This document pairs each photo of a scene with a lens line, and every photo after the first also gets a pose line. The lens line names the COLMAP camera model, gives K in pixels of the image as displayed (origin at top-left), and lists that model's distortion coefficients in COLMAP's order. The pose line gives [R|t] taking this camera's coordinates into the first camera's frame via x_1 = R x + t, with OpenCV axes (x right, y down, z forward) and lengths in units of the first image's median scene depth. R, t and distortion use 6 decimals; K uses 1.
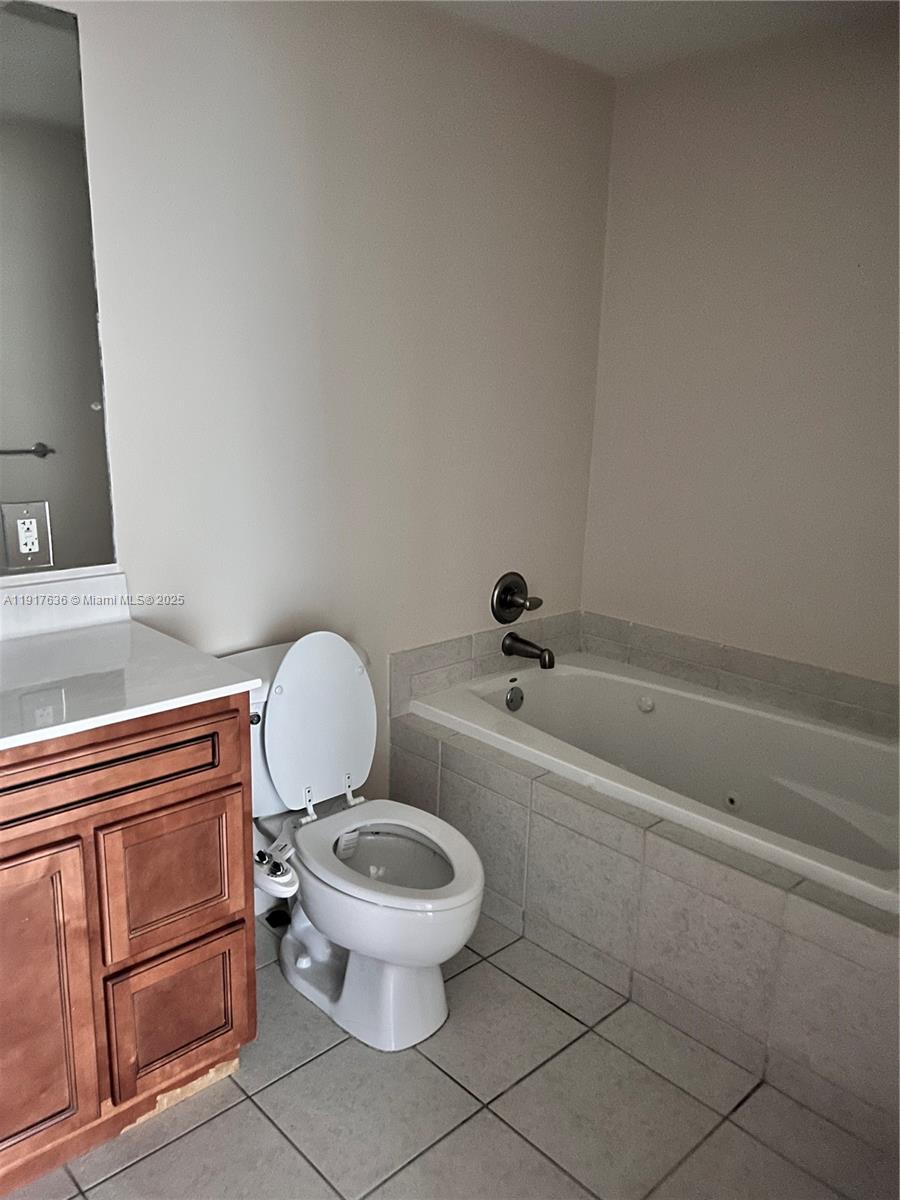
lens RADIAL K [[905.4, 0, 447.0], [0, 905.4, 600.7], [0, 0, 1]] dist [0.006772, -0.009342]
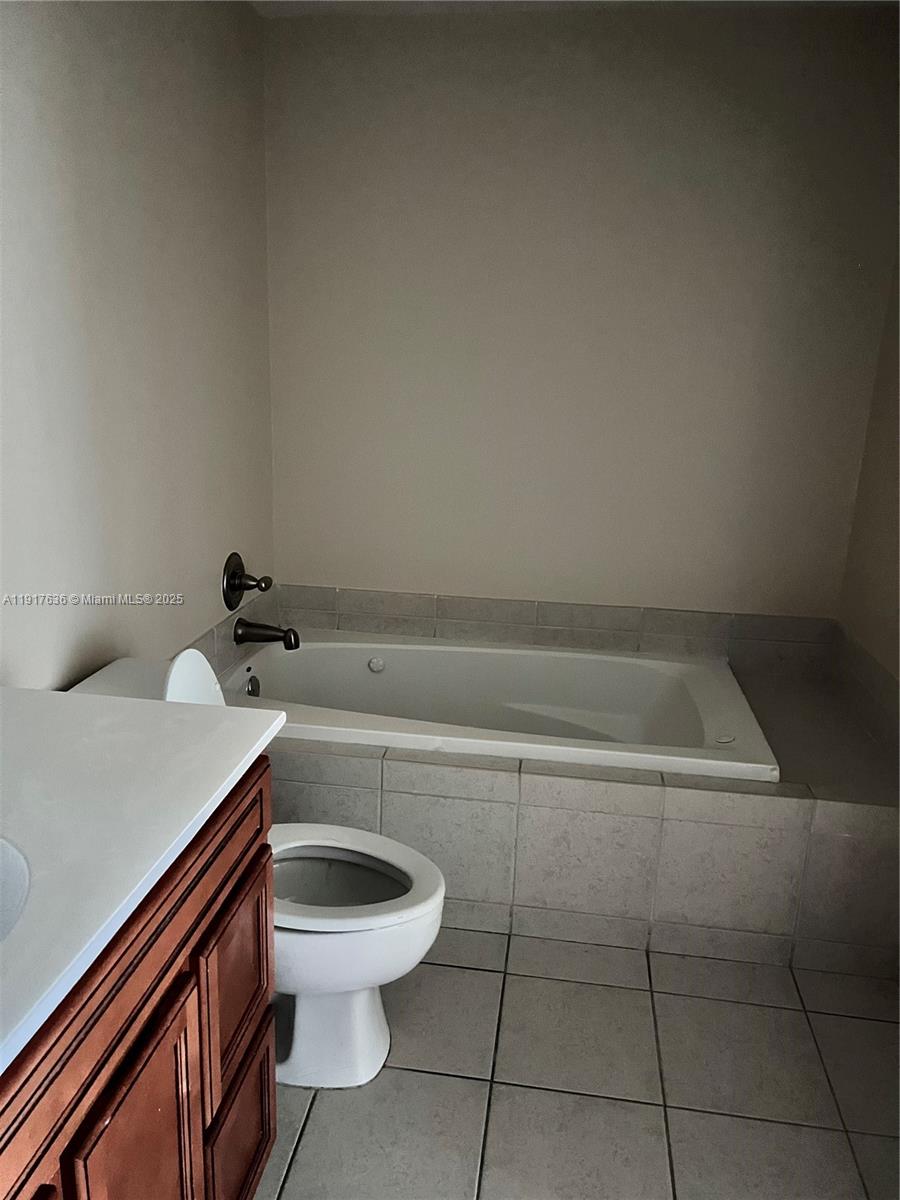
lens RADIAL K [[905.4, 0, 445.2], [0, 905.4, 598.0], [0, 0, 1]] dist [0.006772, -0.009342]
pose [[0.785464, -0.159907, 0.597893, -0.381247], [0.137153, 0.986999, 0.083793, -0.041959], [-0.603519, 0.016187, 0.797184, 0.173475]]
